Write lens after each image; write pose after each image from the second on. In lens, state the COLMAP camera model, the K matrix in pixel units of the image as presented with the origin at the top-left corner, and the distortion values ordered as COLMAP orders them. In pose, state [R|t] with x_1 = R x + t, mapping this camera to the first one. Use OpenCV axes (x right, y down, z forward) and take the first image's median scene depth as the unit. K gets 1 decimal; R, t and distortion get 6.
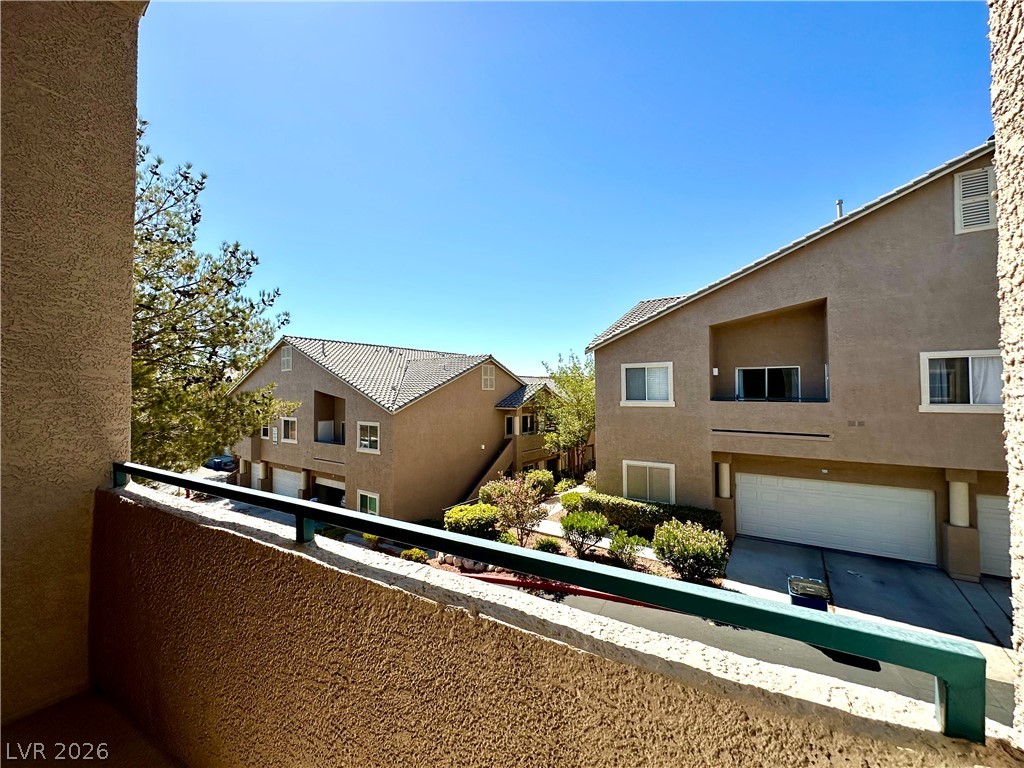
lens RADIAL K [[412.1, 0, 508.9], [0, 412.1, 383.7], [0, 0, 1]] dist [0.001639, 0.000037]
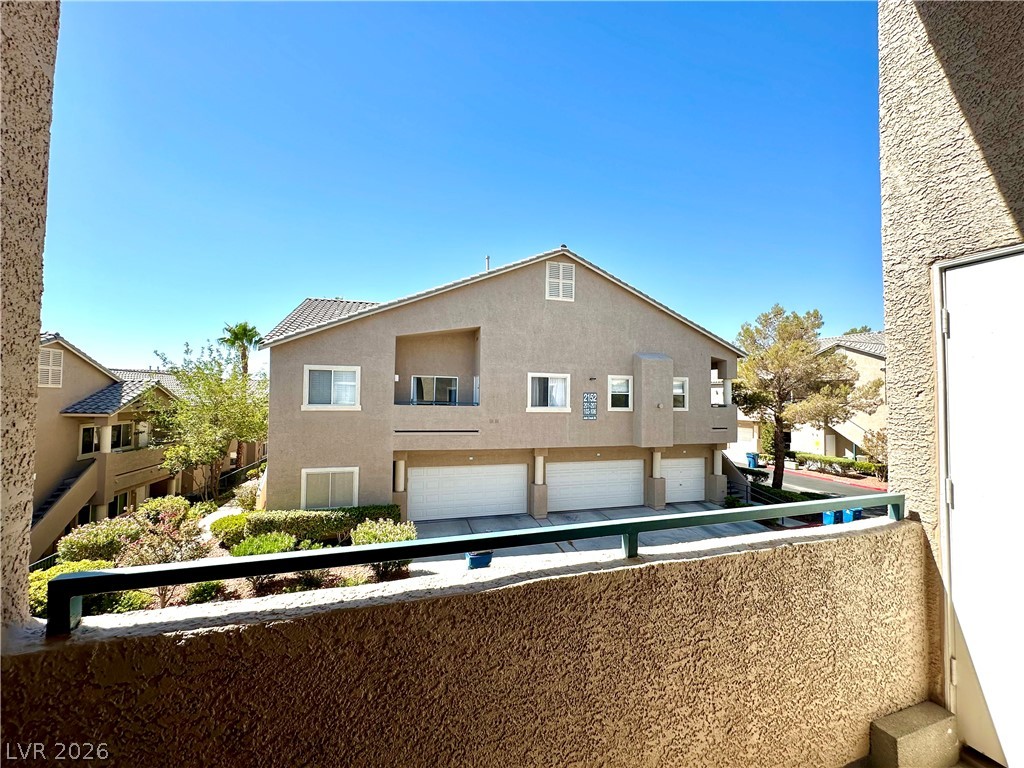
lens RADIAL K [[412.1, 0, 513.2], [0, 412.1, 383.8], [0, 0, 1]] dist [0.001639, 0.000037]
pose [[0.647245, 0.035992, 0.761432, -0.138805], [-0.032573, 0.999278, -0.019546, -0.002751], [-0.761586, -0.012151, 0.647950, 0.050373]]
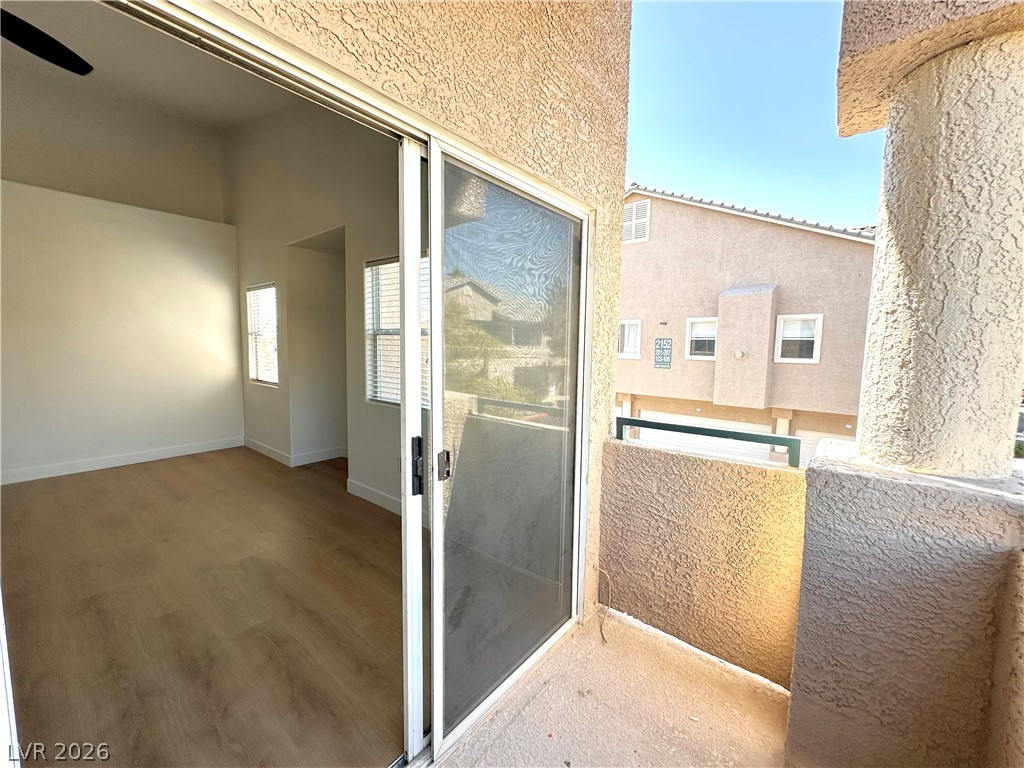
lens RADIAL K [[412.1, 0, 512.1], [0, 412.1, 383.9], [0, 0, 1]] dist [0.001639, 0.000037]
pose [[0.990802, 0.025798, -0.132838, 0.667567], [-0.010333, 0.993216, 0.115820, -0.010942], [0.134925, -0.113382, 0.984347, -0.497257]]
